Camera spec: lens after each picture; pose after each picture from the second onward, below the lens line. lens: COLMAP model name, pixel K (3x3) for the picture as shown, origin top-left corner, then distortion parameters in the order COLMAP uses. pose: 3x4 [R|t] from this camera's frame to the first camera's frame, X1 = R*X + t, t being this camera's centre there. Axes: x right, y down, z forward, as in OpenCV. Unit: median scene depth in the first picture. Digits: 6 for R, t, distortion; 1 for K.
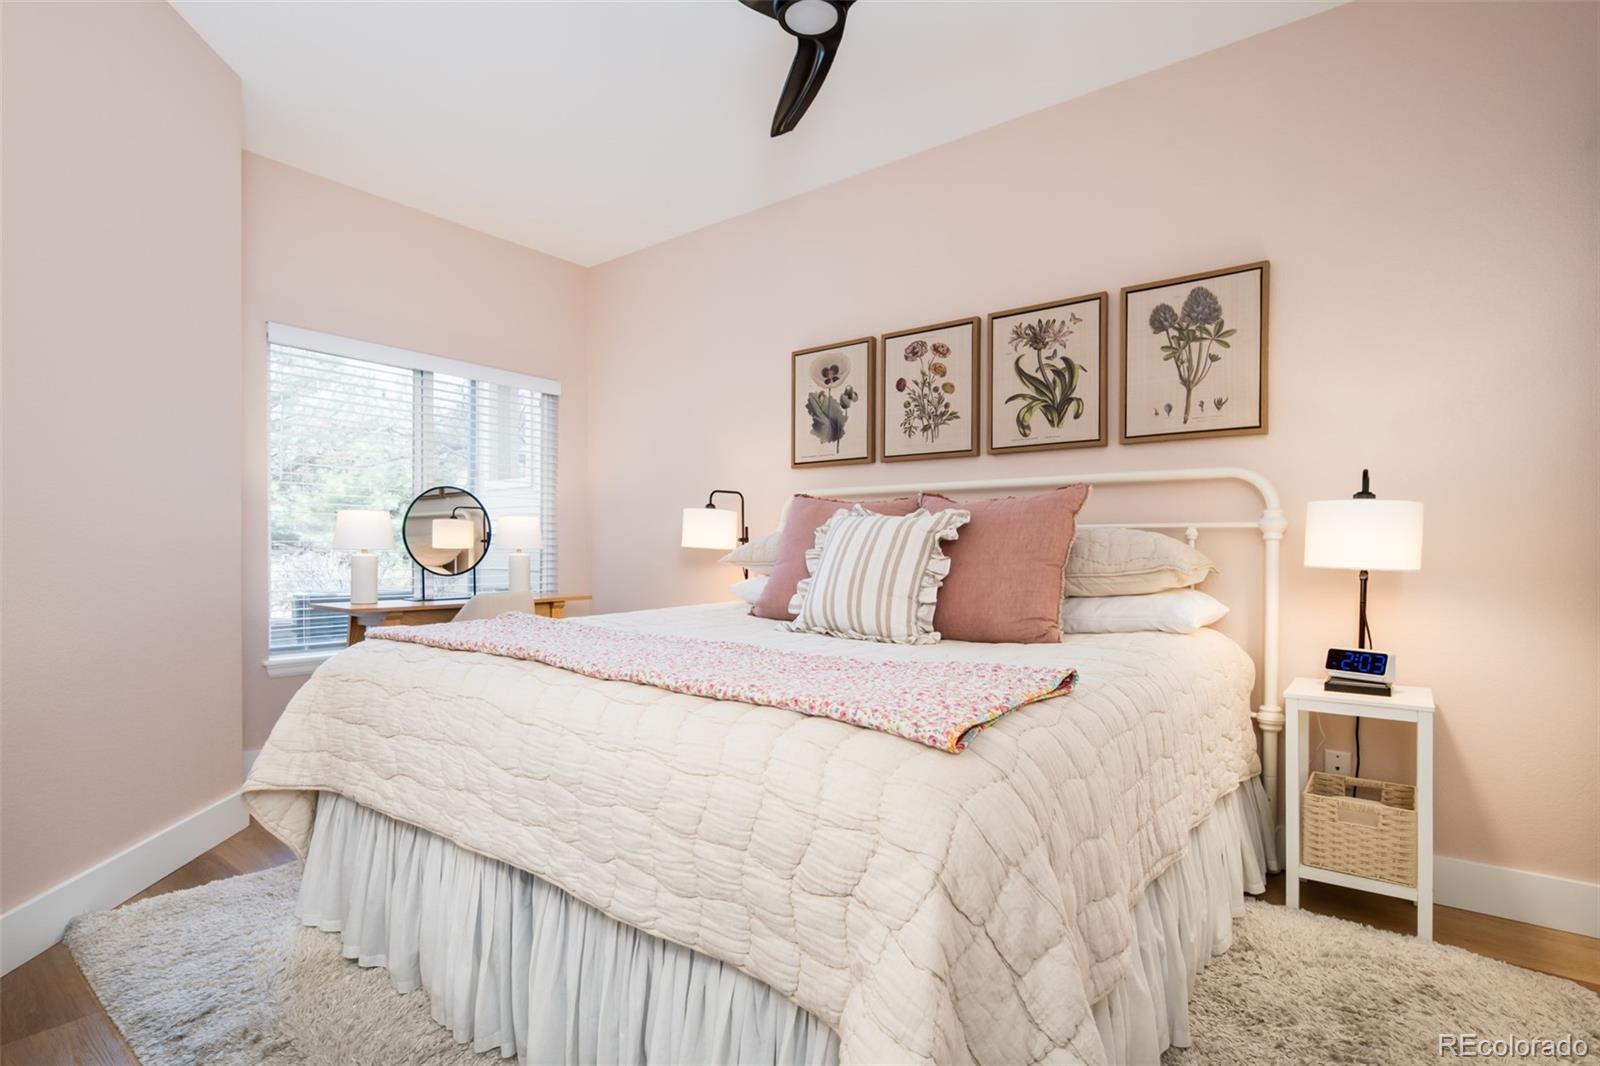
lens RADIAL K [[792.1, 0, 803.2], [0, 792.1, 534.1], [0, 0, 1]] dist [0.009975, -0.004587]
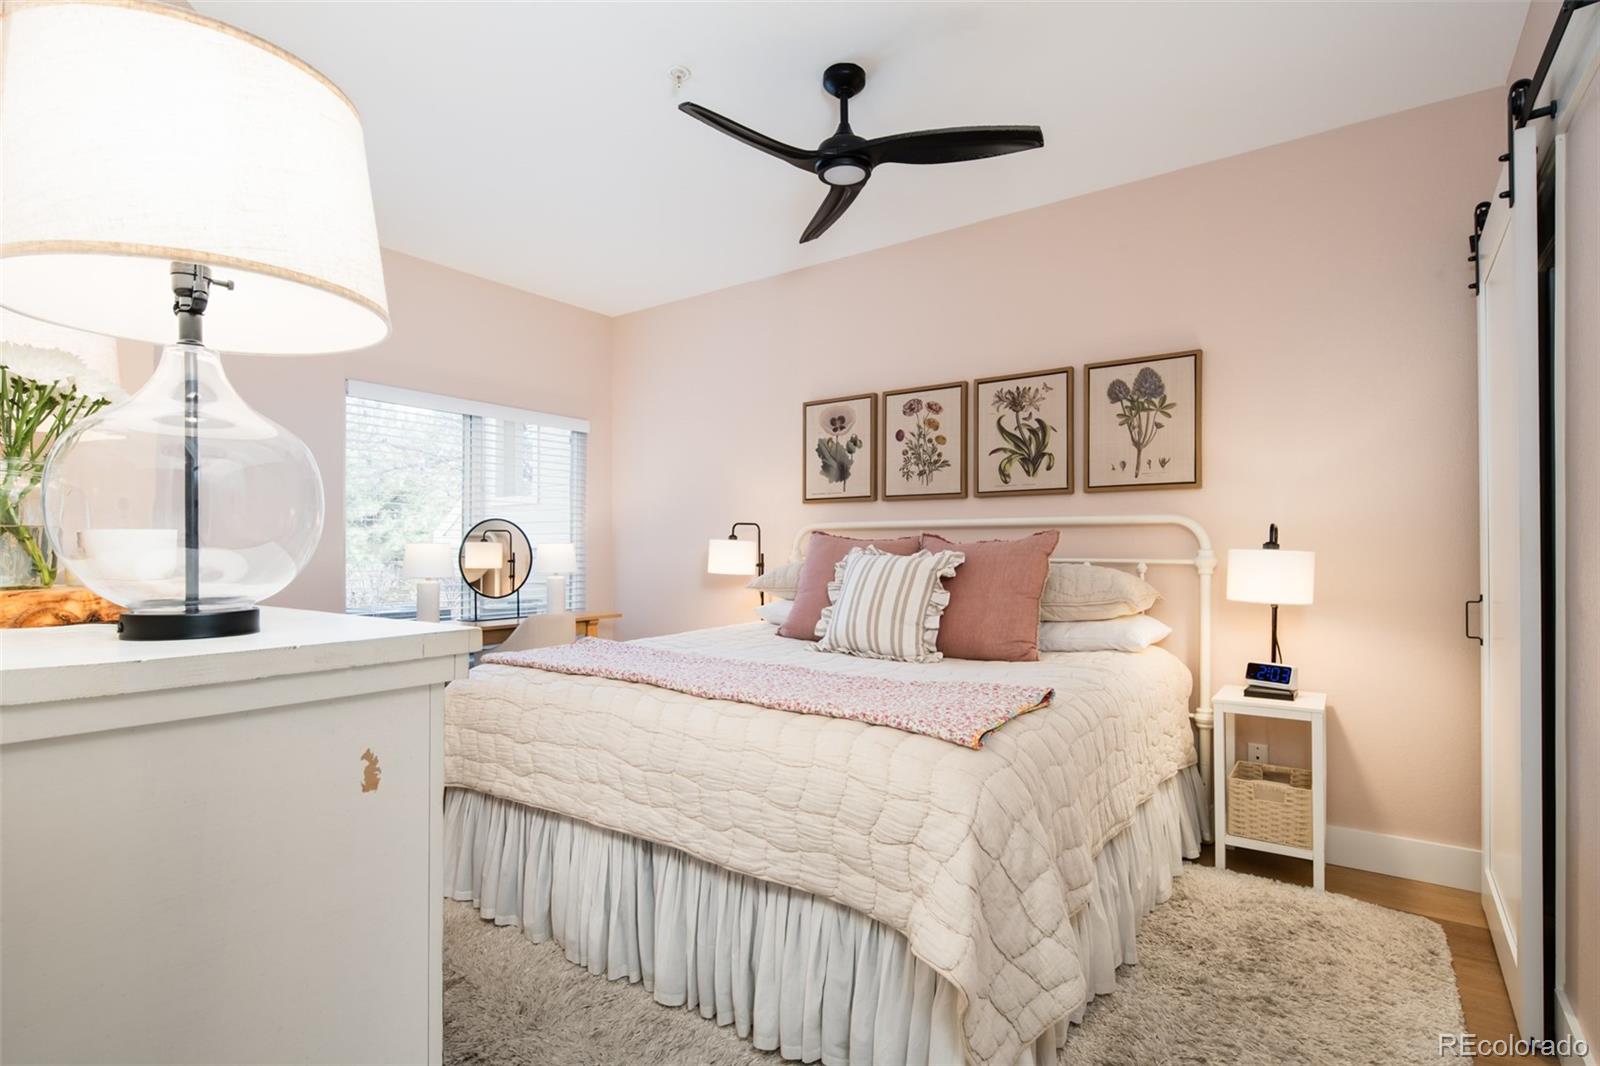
lens RADIAL K [[792.1, 0, 806.1], [0, 792.1, 525.9], [0, 0, 1]] dist [0.009975, -0.004587]
pose [[0.999170, -0.002437, 0.040661, -0.101857], [0.002822, 0.999952, -0.009431, -0.071400], [-0.040636, 0.009538, 0.999128, -0.262815]]
